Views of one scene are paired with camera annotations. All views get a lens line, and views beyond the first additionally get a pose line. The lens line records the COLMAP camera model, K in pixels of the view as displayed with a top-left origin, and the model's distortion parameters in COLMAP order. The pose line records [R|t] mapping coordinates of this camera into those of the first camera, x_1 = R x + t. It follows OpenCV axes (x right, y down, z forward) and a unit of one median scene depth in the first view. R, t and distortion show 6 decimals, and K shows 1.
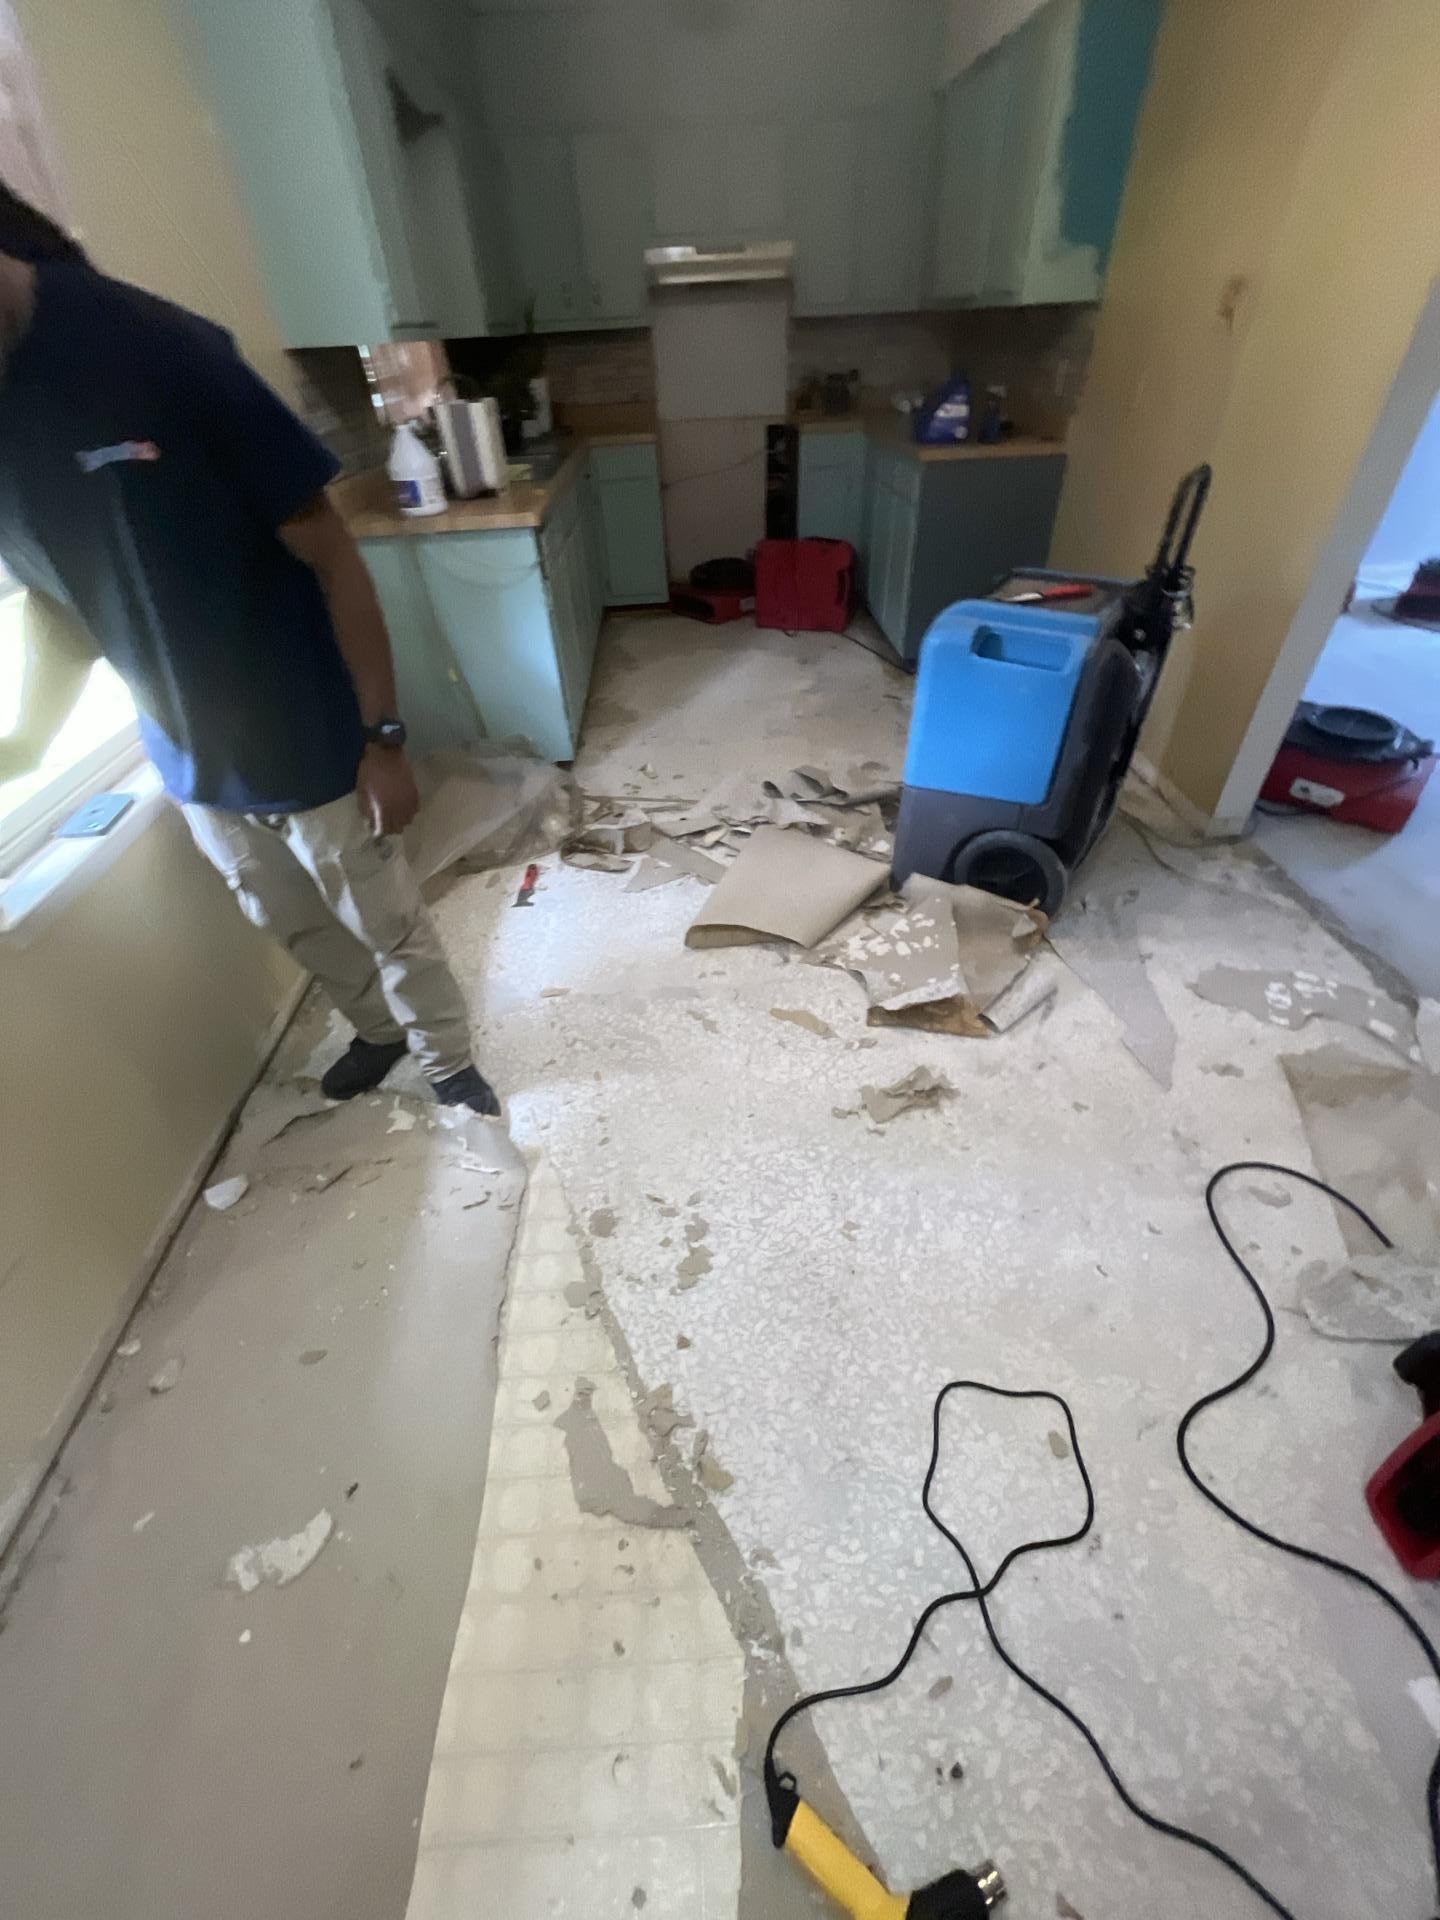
lens RADIAL K [[784.0, 0, 727.6], [0, 784.0, 950.9], [0, 0, 1]] dist [0.004296, 0.000604]
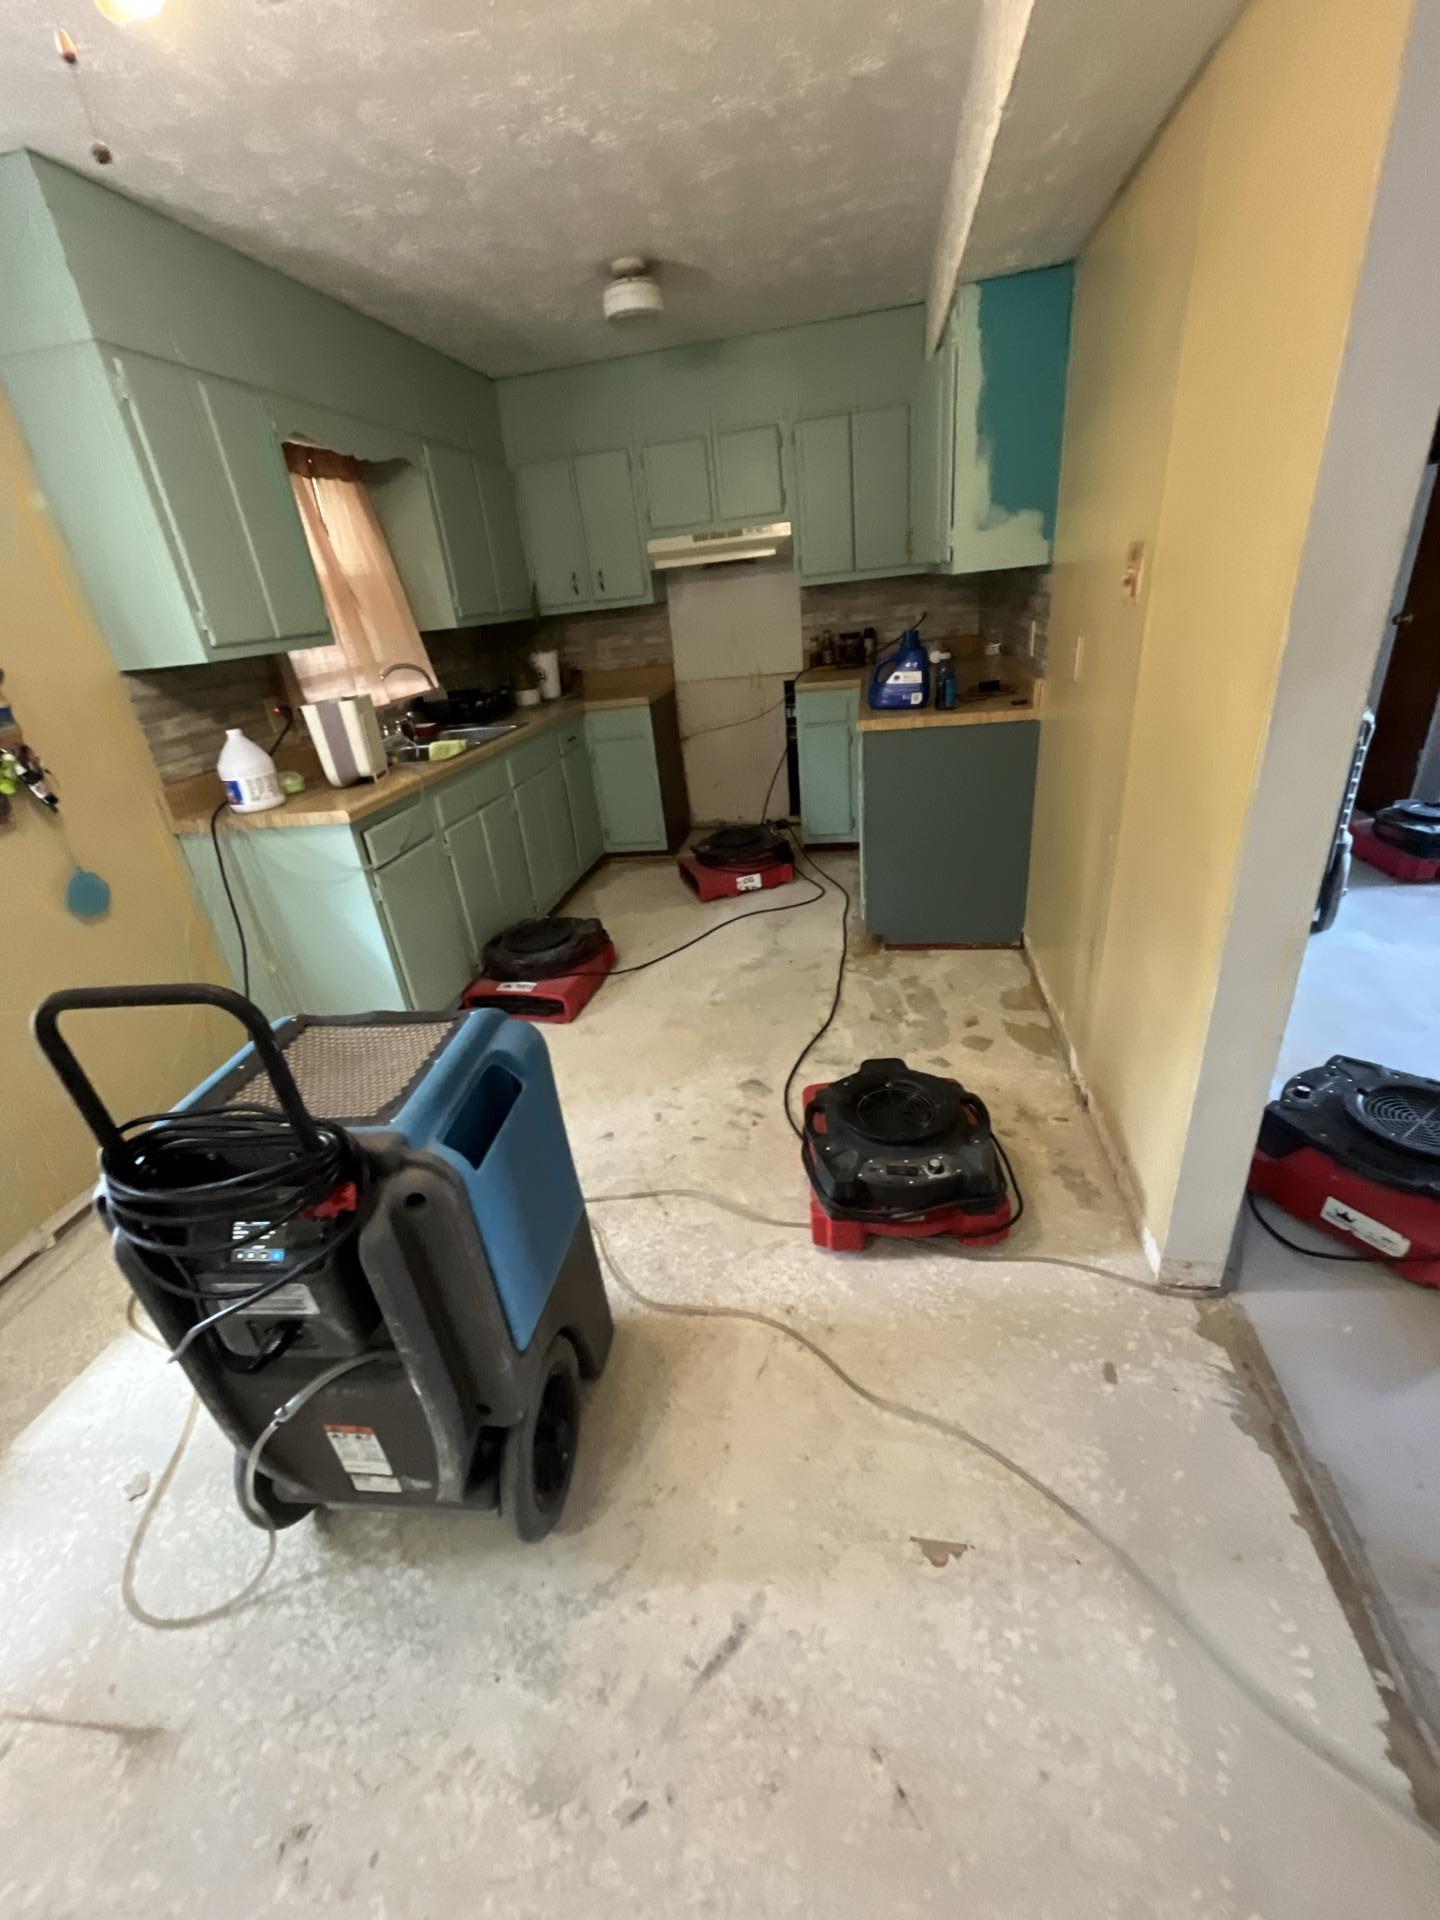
lens RADIAL K [[780.8, 0, 714.4], [0, 780.8, 948.1], [0, 0, 1]] dist [-0.000951, 0.000236]
pose [[0.966741, 0.053070, -0.250190, 0.297183], [-0.107695, 0.971750, -0.210009, -0.175407], [0.231977, 0.229968, 0.945146, 0.182811]]
